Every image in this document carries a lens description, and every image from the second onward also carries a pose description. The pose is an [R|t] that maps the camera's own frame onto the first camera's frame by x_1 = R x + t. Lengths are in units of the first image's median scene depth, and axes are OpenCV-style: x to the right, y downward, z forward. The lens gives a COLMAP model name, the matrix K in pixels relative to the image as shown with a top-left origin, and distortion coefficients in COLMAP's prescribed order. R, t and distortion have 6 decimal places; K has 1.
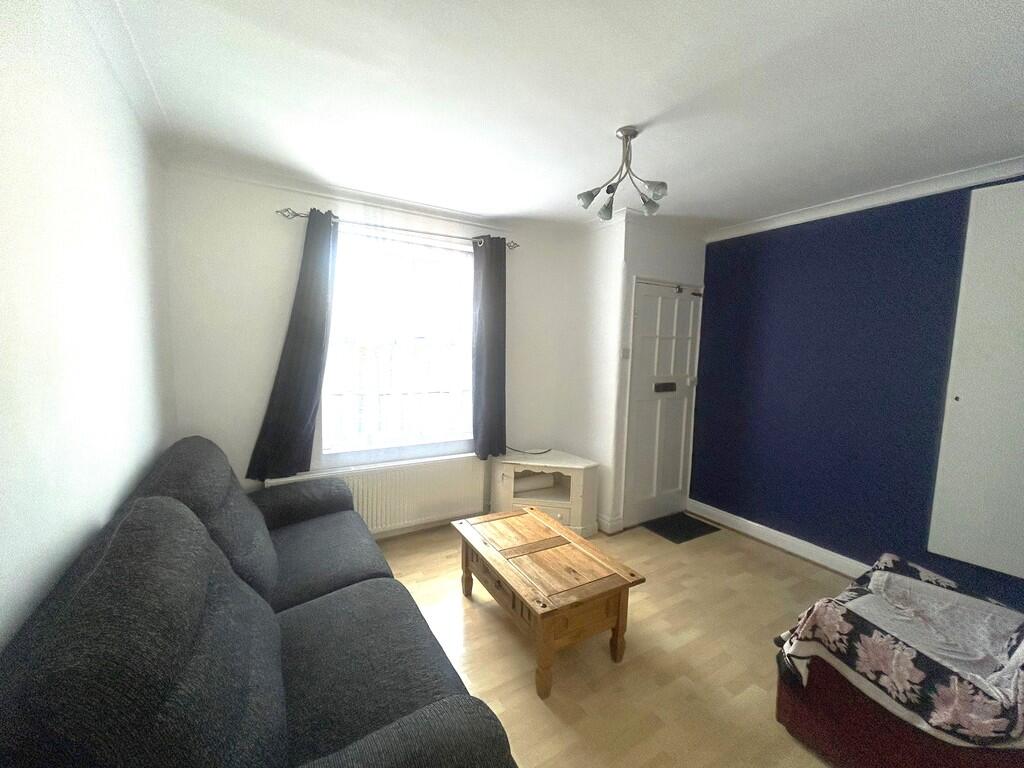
lens RADIAL K [[409.1, 0, 491.3], [0, 409.1, 379.2], [0, 0, 1]] dist [0.000319, 0.000047]
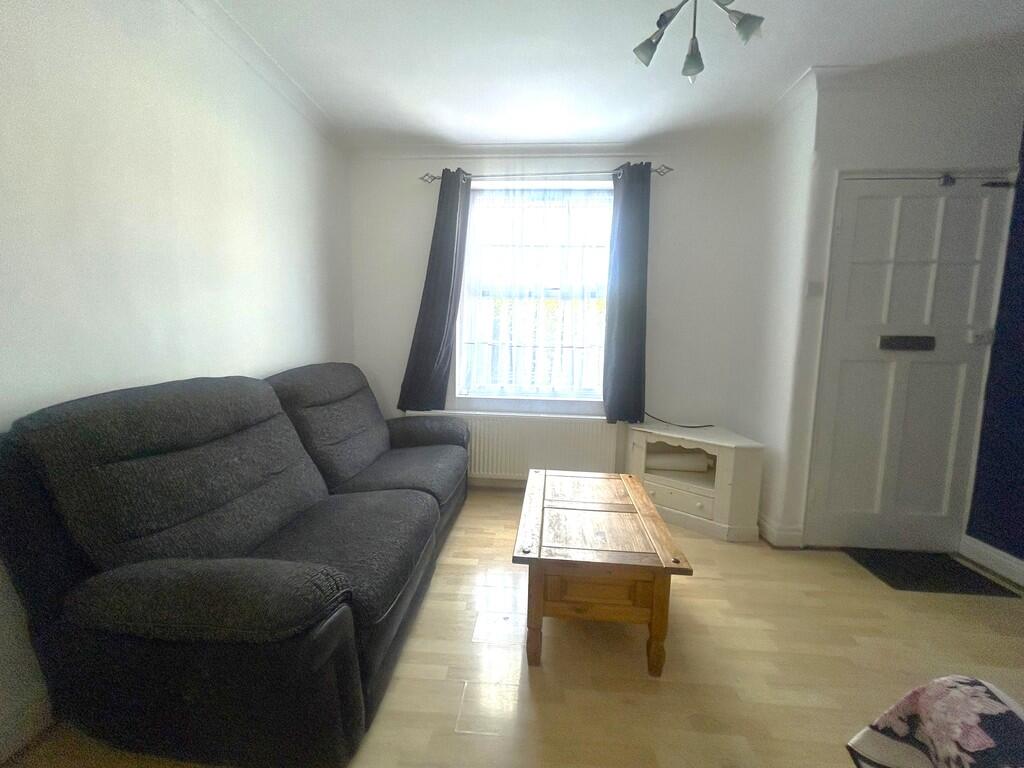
lens RADIAL K [[414.9, 0, 514.3], [0, 414.9, 379.2], [0, 0, 1]] dist [0.002222, 0.000677]
pose [[0.830119, 0.048190, -0.555499, 0.298335], [-0.048326, 0.998727, 0.014424, 0.100253], [0.555487, 0.014872, 0.831392, 0.144717]]
